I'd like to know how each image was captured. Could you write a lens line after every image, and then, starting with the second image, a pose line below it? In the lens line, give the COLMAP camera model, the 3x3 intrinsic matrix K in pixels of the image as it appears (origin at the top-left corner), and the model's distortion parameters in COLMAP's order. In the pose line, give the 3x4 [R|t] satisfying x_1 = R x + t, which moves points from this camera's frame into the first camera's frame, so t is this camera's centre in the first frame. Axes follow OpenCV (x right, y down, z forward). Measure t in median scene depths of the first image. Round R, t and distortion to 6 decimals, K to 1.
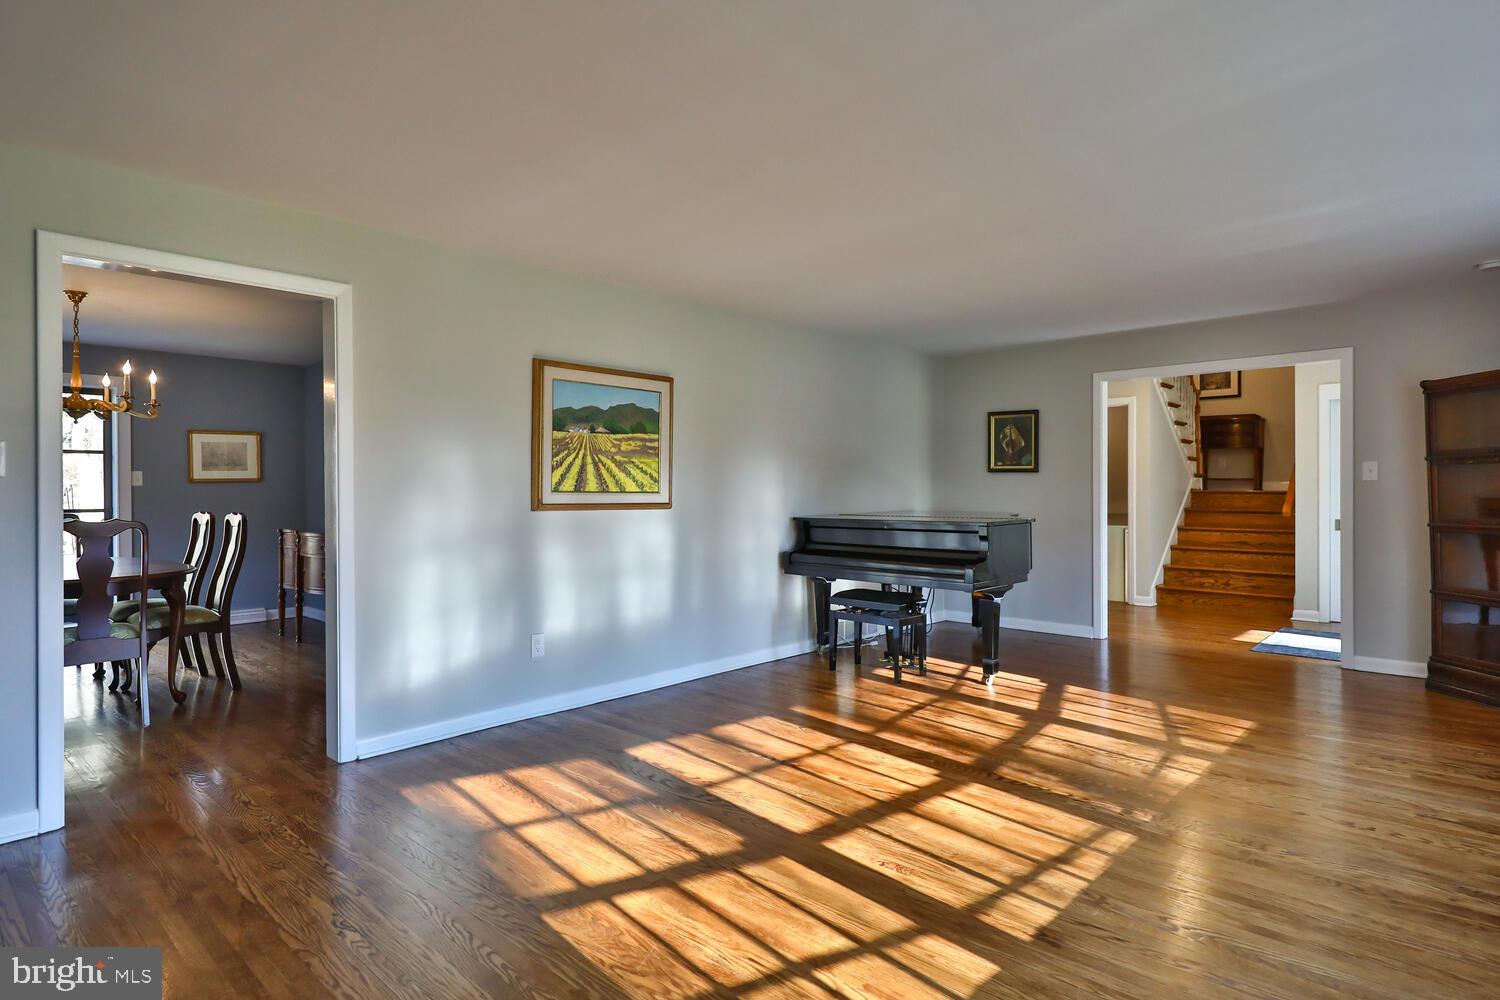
lens RADIAL K [[823.5, 0, 755.5], [0, 823.5, 496.2], [0, 0, 1]] dist [0.006644, 0.001449]
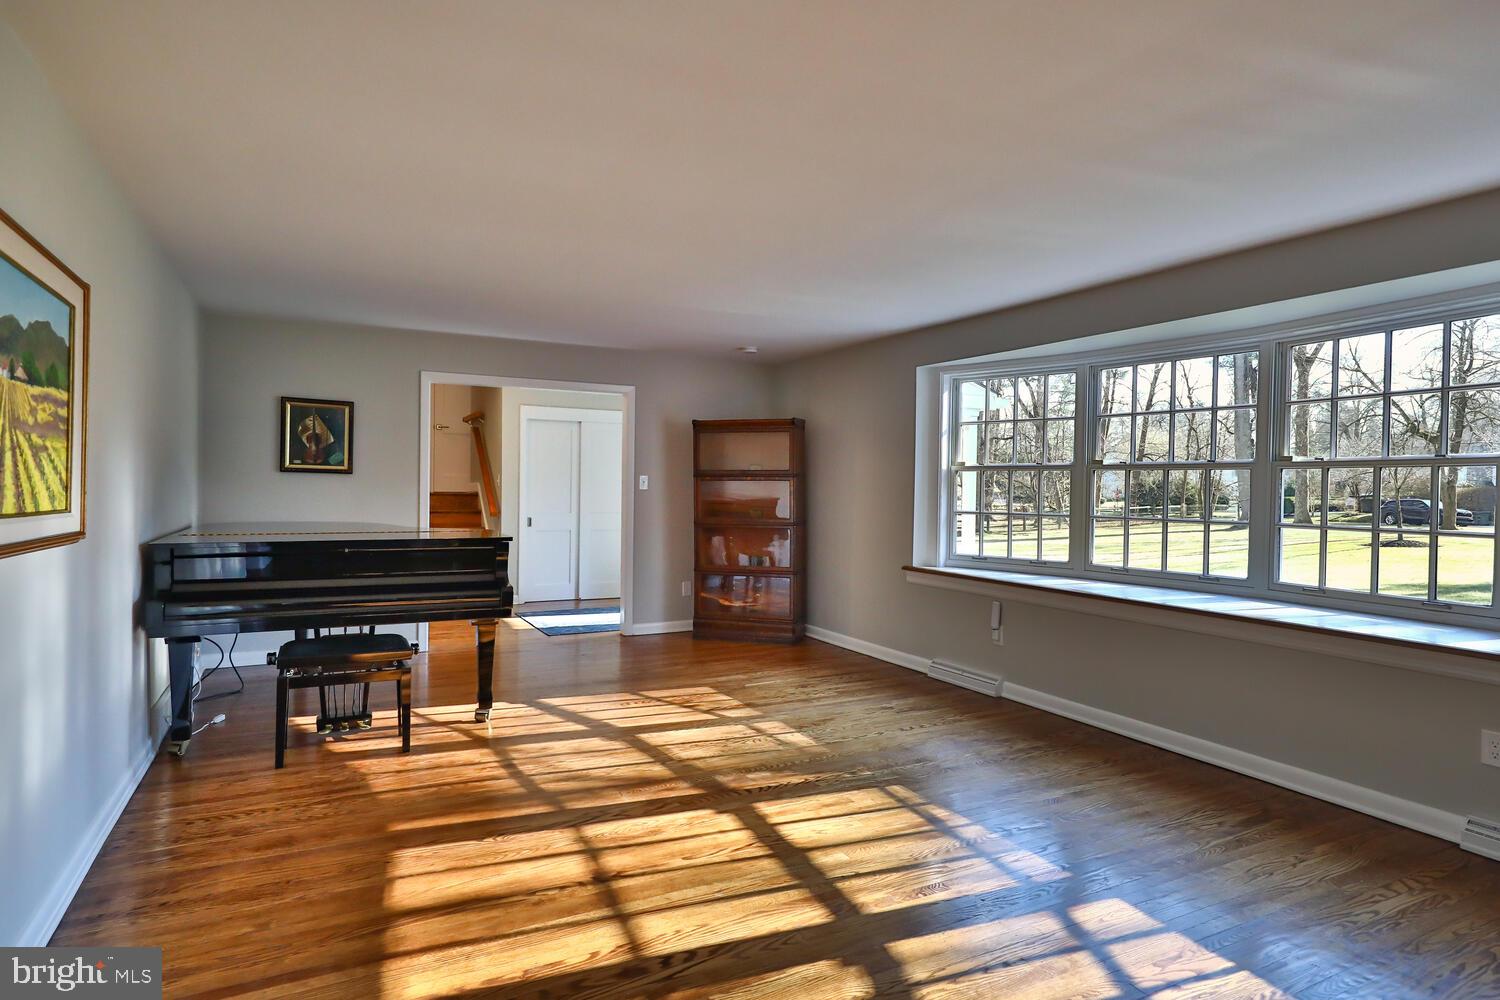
lens RADIAL K [[787.4, 0, 750.0], [0, 787.4, 500.0], [0, 0, 1]] dist [0.002261, 0.000154]
pose [[0.341233, -0.007788, 0.939947, -0.467026], [-0.005246, 0.999934, 0.010190, -0.019760], [-0.939964, -0.008408, 0.341169, 0.513858]]
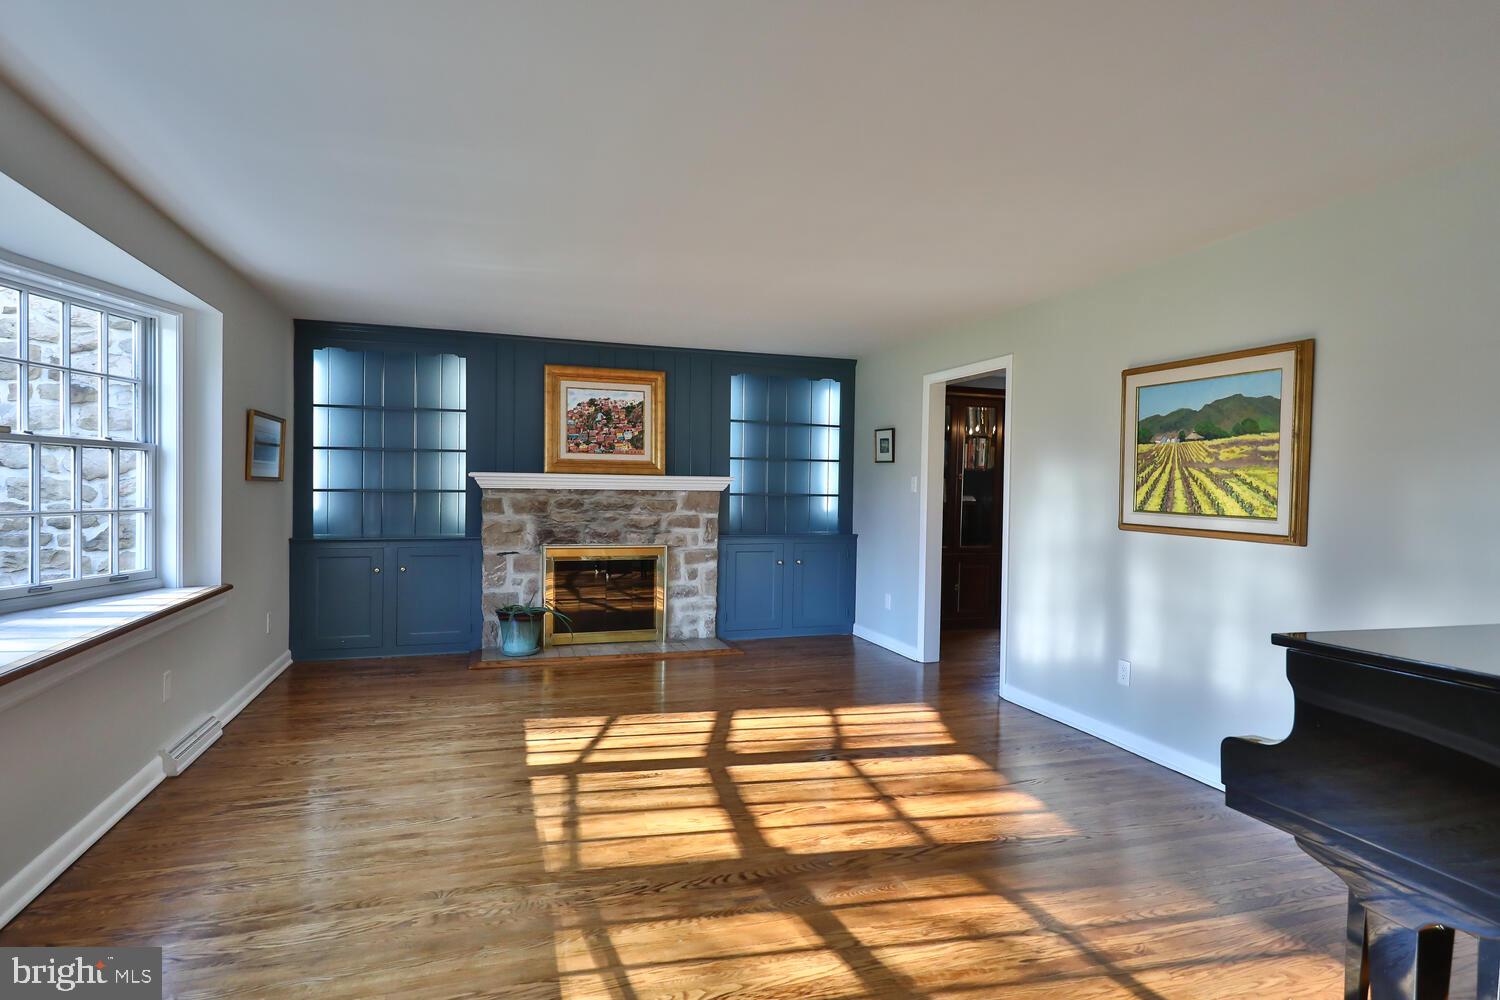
lens RADIAL K [[823.5, 0, 755.5], [0, 823.5, 496.2], [0, 0, 1]] dist [0.006644, 0.001449]
pose [[-0.490526, 0.010457, -0.871364, 0.751949], [-0.016424, 0.999639, 0.021242, -0.033861], [0.871272, 0.024731, -0.490178, 1.067298]]
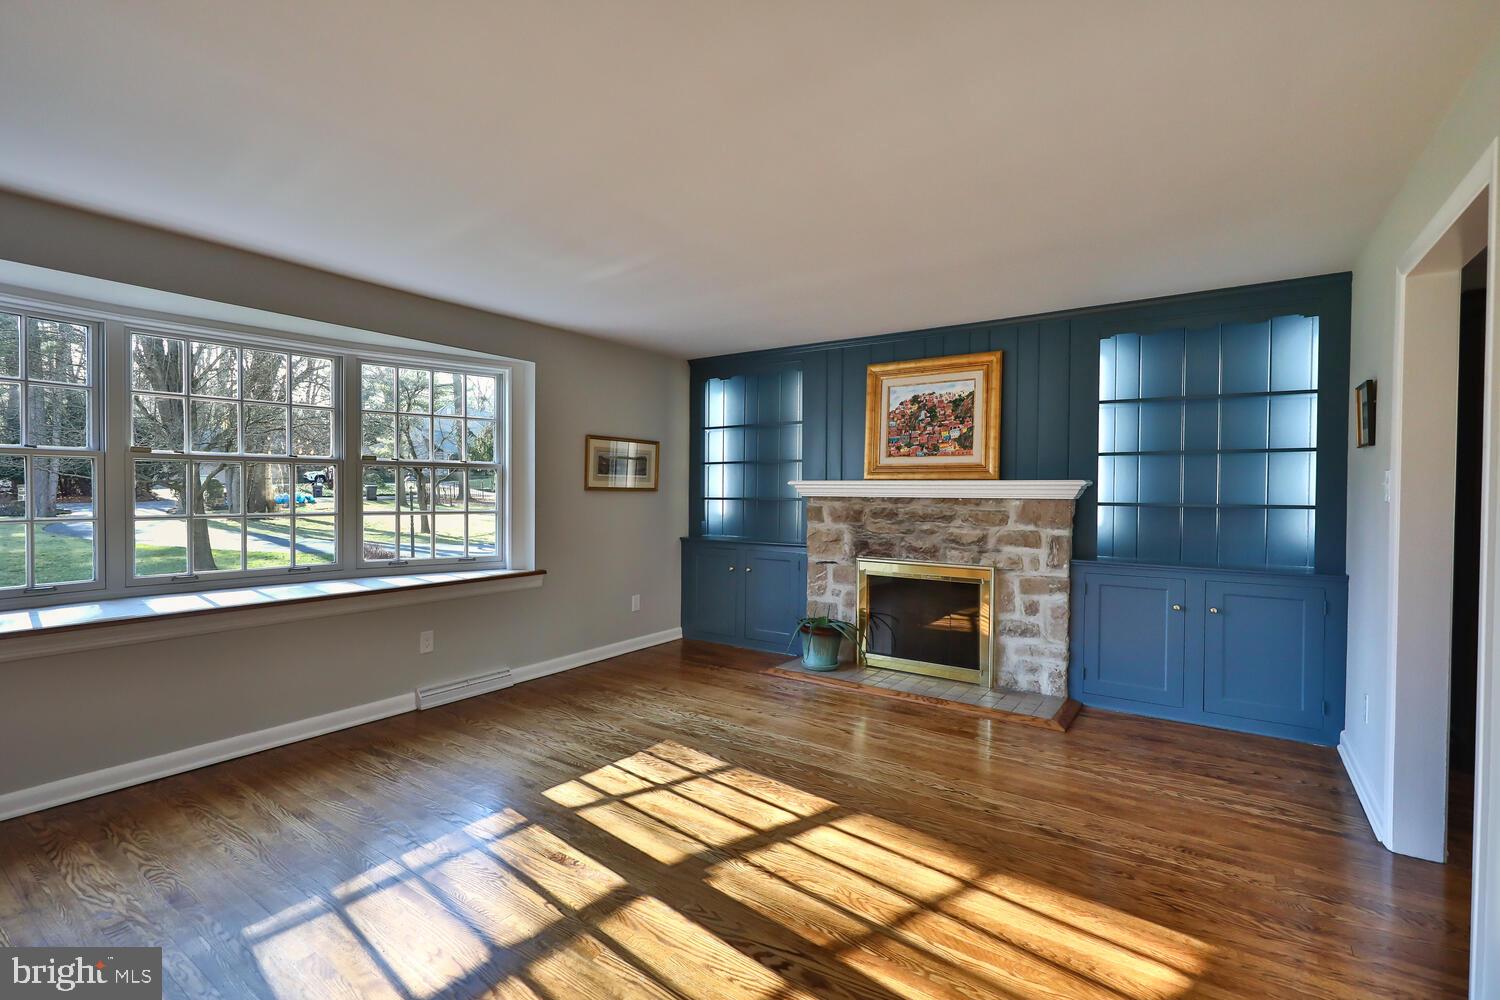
lens RADIAL K [[671.2, 0, 750.0], [0, 671.2, 500.0], [0, 0, 1]] dist [0.004405, 0.000195]
pose [[-0.990463, -0.001449, -0.137773, 0.029364], [-0.003783, 0.999854, 0.016678, -0.023083], [0.137729, 0.017040, -0.990323, 1.105956]]
